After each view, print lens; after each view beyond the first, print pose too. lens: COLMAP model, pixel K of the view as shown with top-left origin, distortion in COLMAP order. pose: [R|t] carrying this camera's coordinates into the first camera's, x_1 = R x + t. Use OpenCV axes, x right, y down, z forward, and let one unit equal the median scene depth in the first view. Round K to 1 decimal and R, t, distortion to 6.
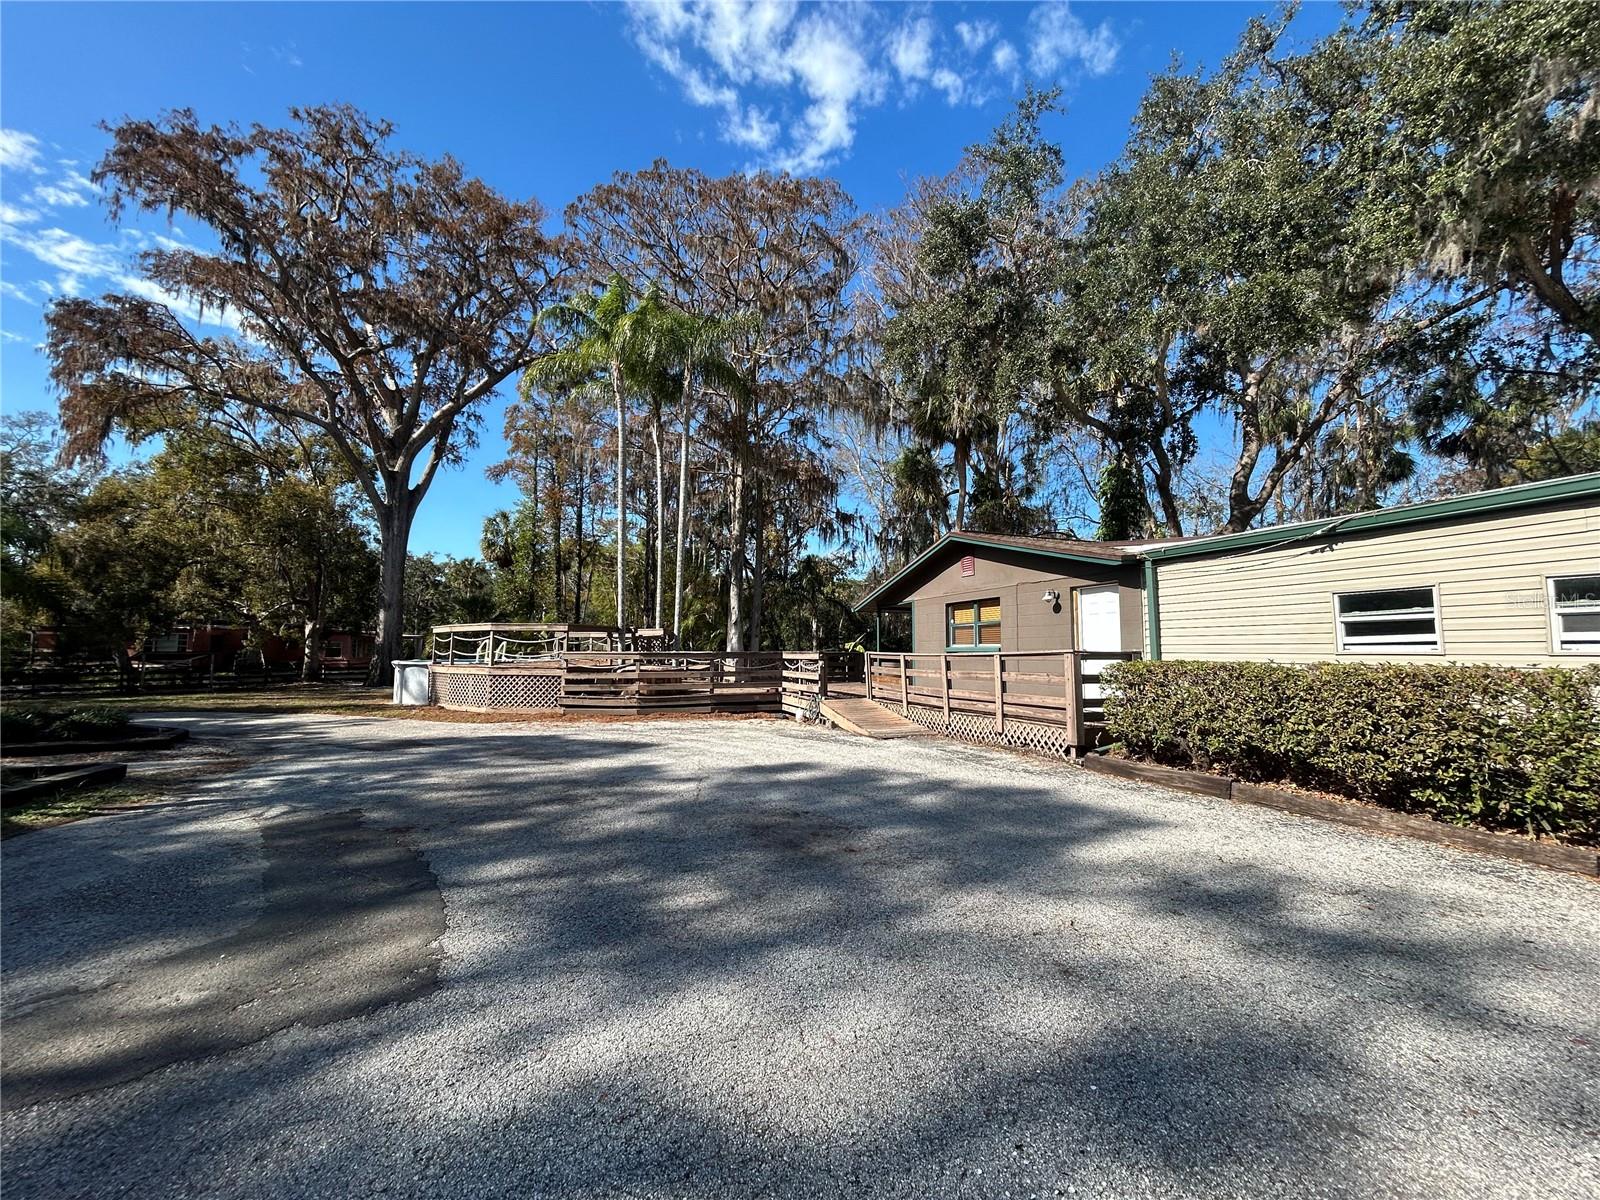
lens RADIAL K [[642.8, 0, 804.5], [0, 642.8, 603.3], [0, 0, 1]] dist [0.000173, 0.000753]
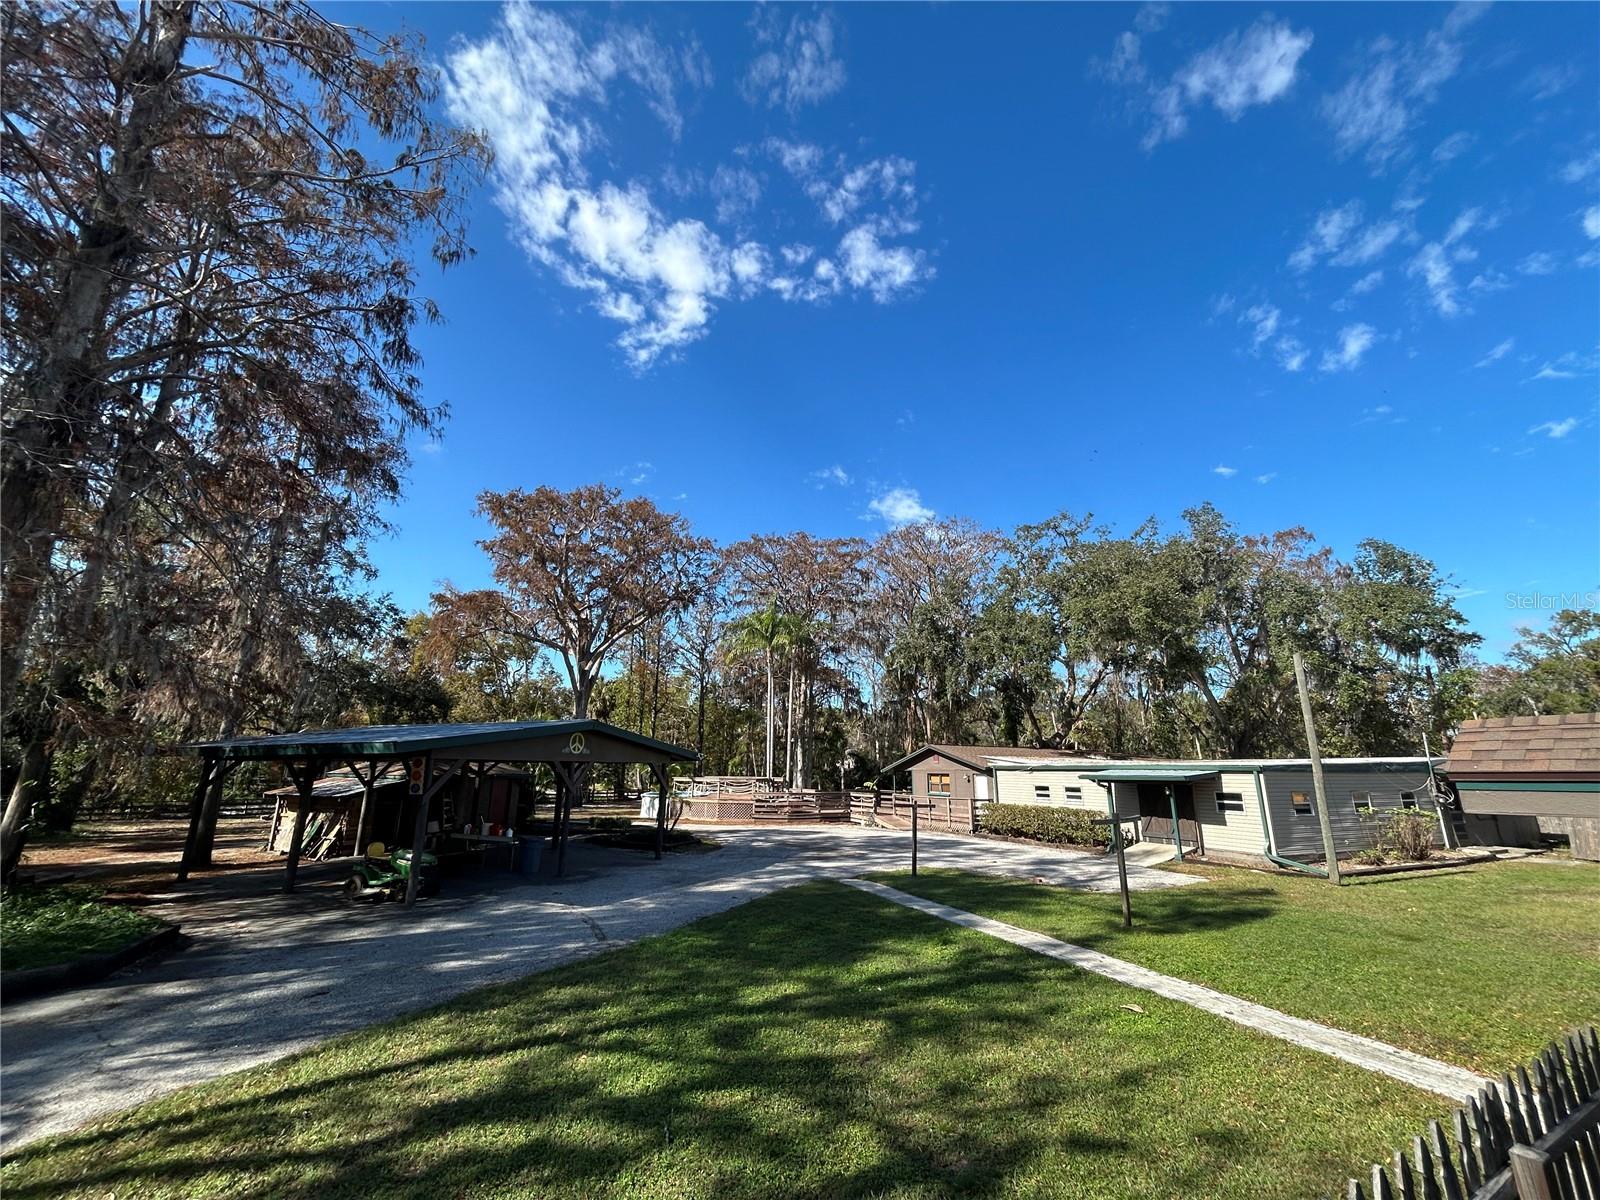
lens RADIAL K [[642.8, 0, 792.7], [0, 642.8, 600.9], [0, 0, 1]] dist [0.000173, 0.000753]
pose [[0.999247, 0.018179, 0.034288, -0.492984], [-0.011643, 0.983233, -0.181981, -0.251776], [-0.037021, 0.181445, 0.982704, -1.905340]]
